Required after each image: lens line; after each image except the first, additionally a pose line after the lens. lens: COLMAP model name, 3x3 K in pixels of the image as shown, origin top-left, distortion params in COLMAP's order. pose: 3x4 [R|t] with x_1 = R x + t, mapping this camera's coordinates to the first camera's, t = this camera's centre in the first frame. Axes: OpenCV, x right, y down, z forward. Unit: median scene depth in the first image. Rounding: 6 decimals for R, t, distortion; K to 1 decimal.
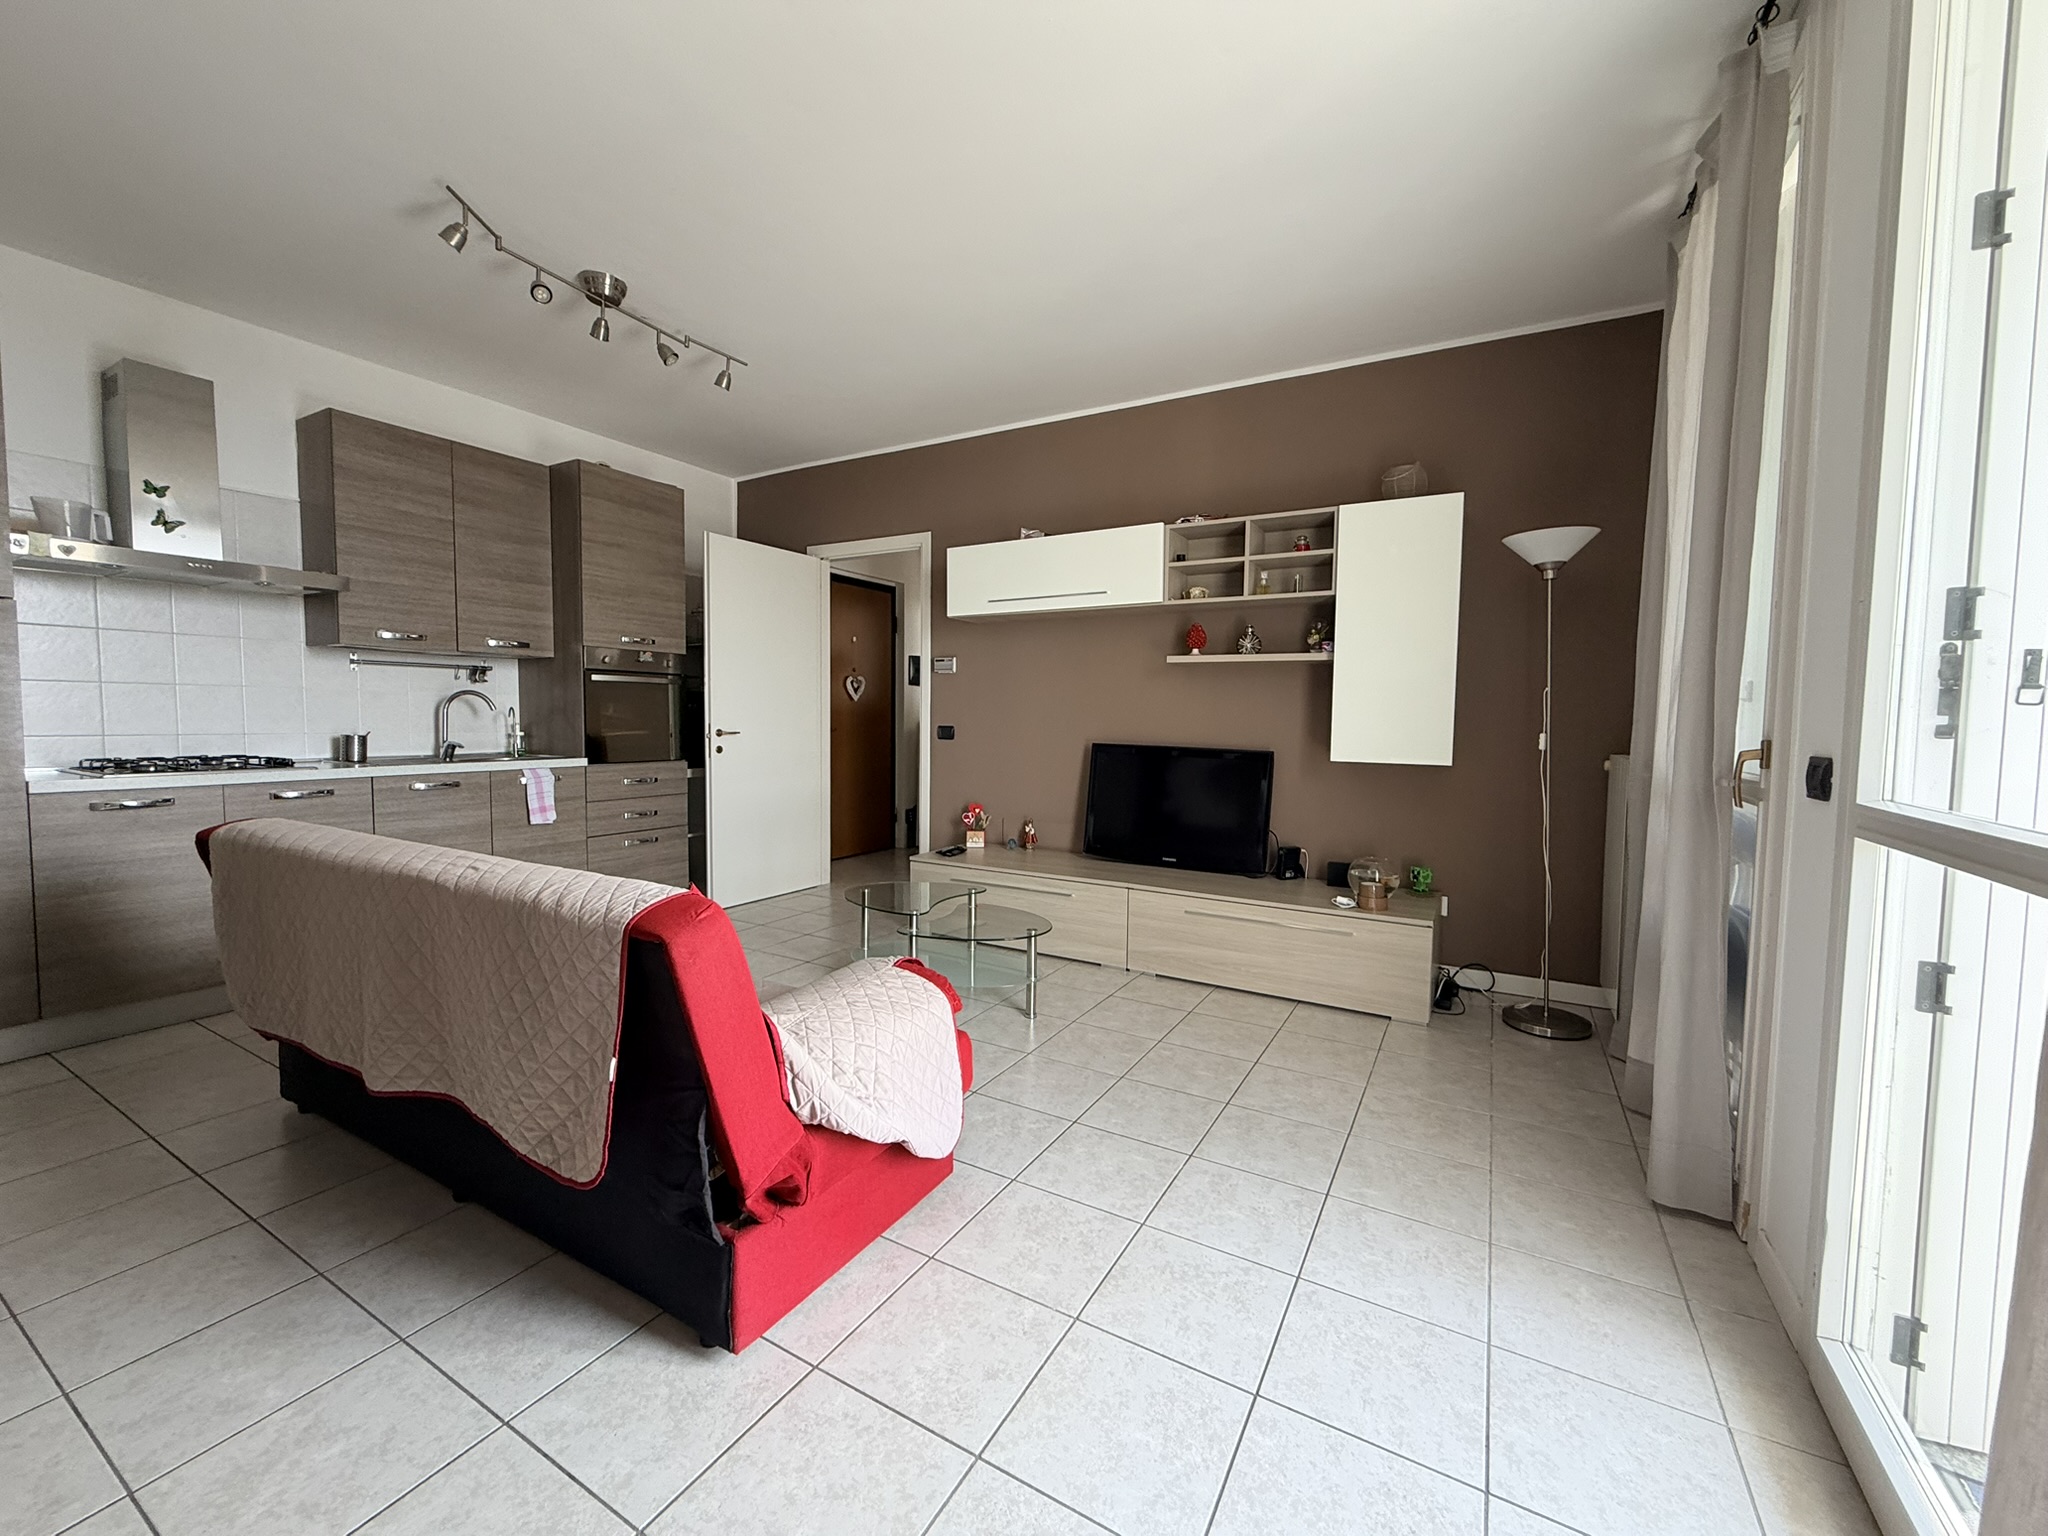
lens RADIAL K [[816.7, 0, 1021.2], [0, 816.7, 765.5], [0, 0, 1]] dist [0.000379, -0.000133]
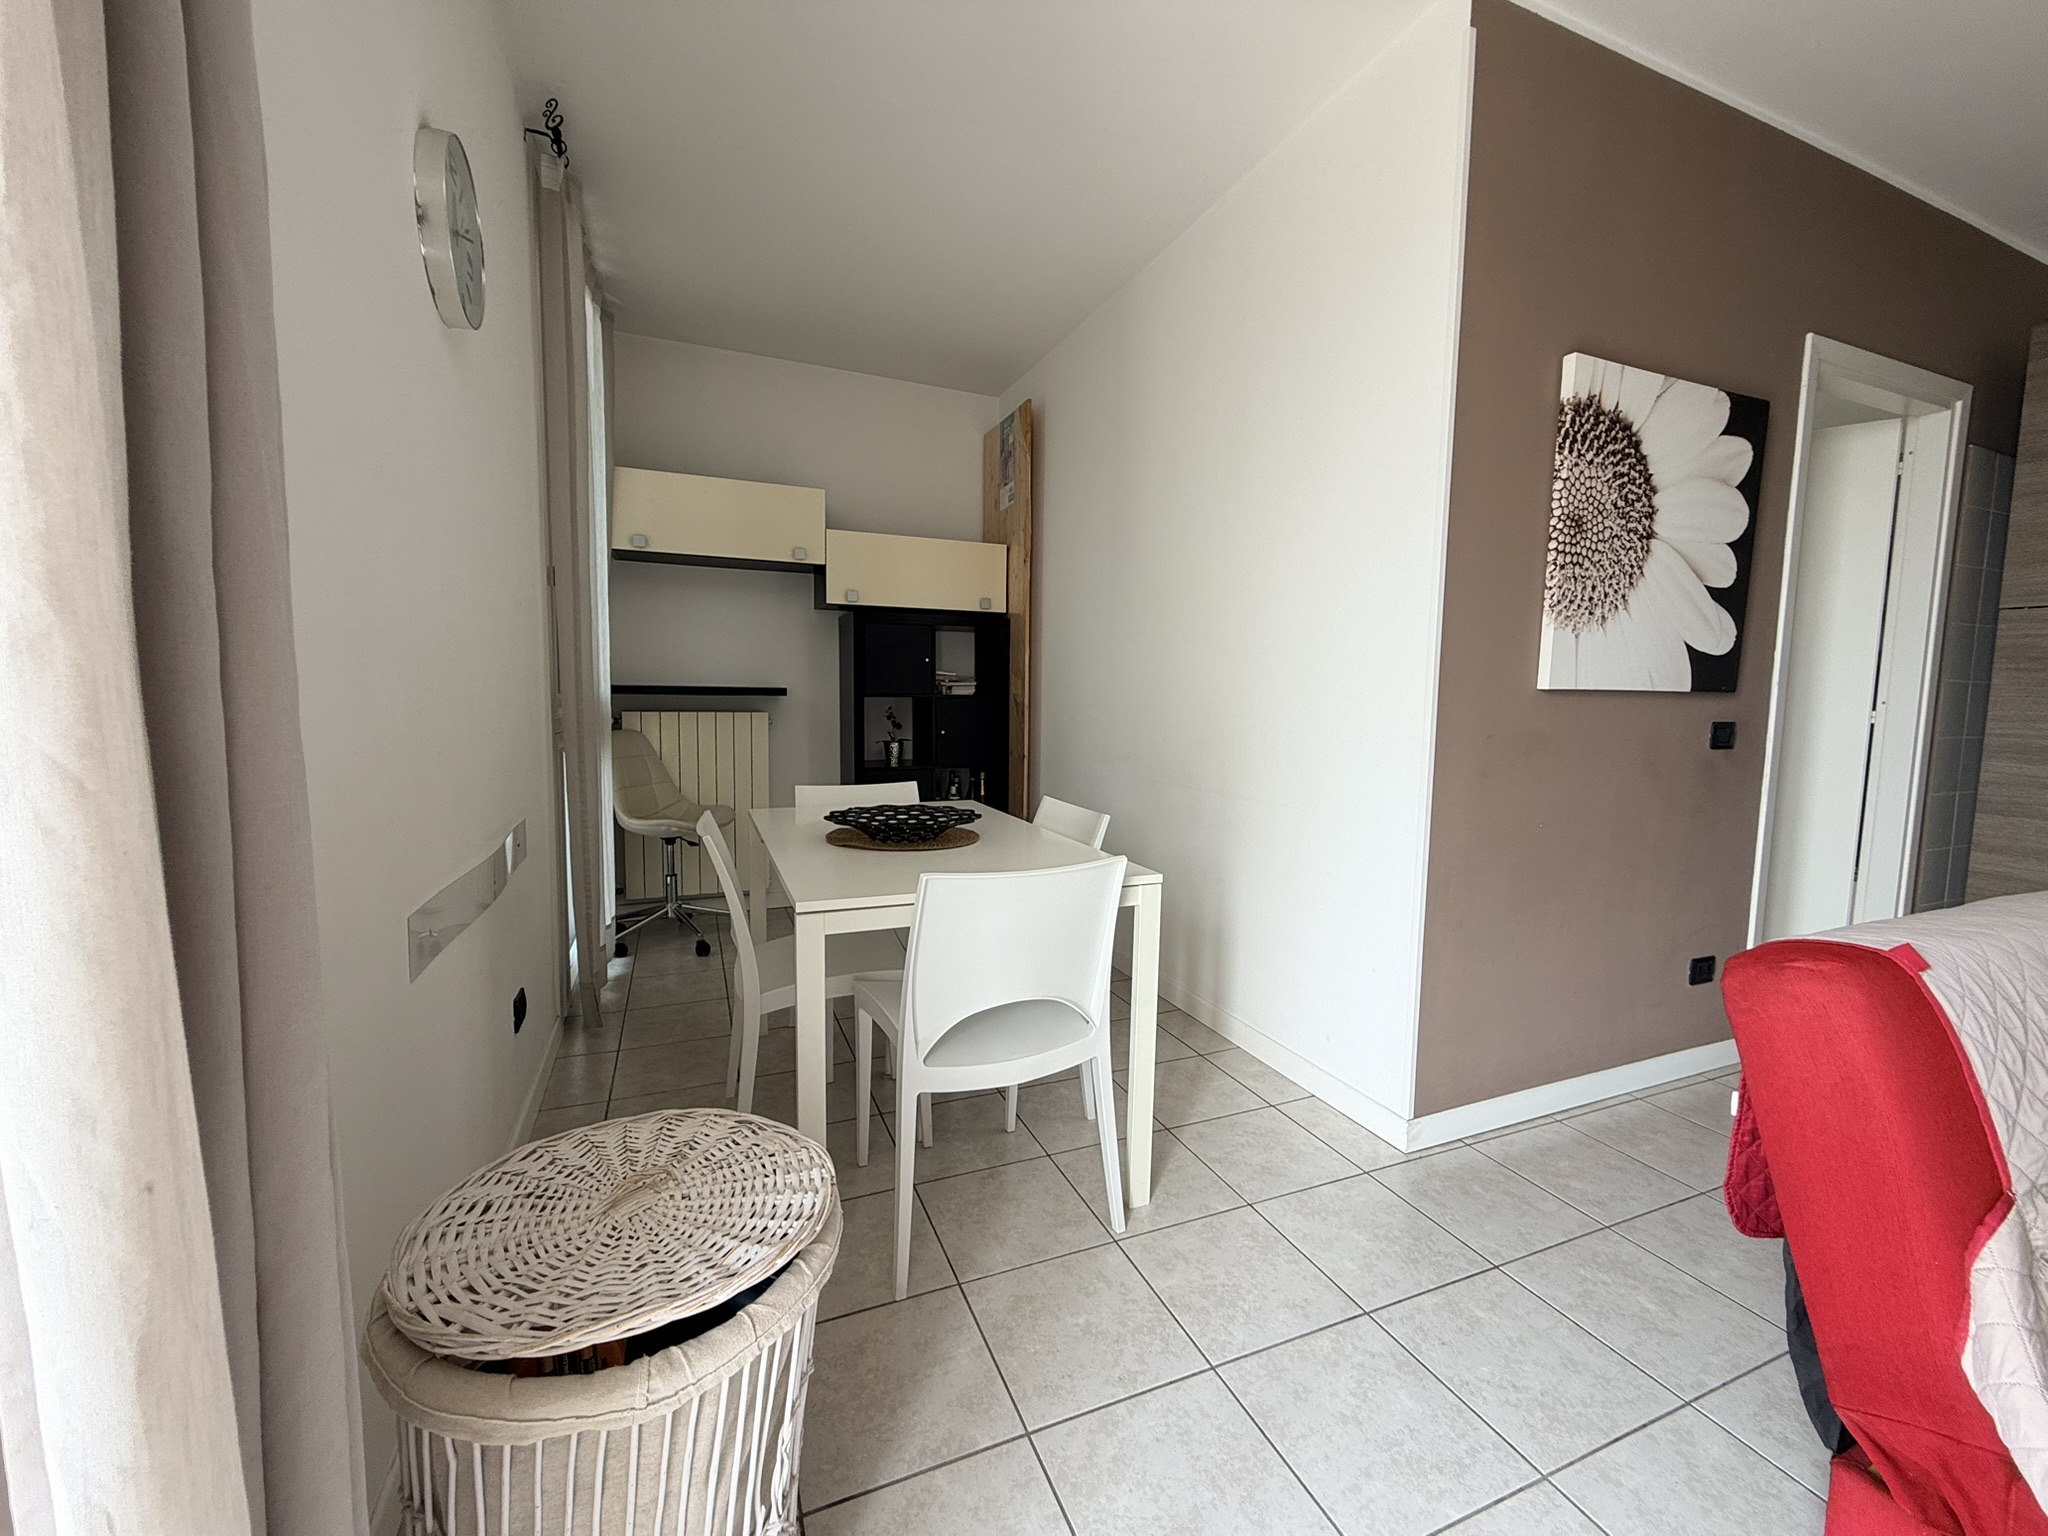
lens RADIAL K [[818.3, 0, 1024.0], [0, 818.3, 768.0], [0, 0, 1]] dist [0.001080, -0.000056]
pose [[-0.608523, 0.050099, -0.791953, 0.222560], [-0.071038, 0.990559, 0.117247, -0.012513], [0.790350, 0.127606, -0.599219, 0.300147]]
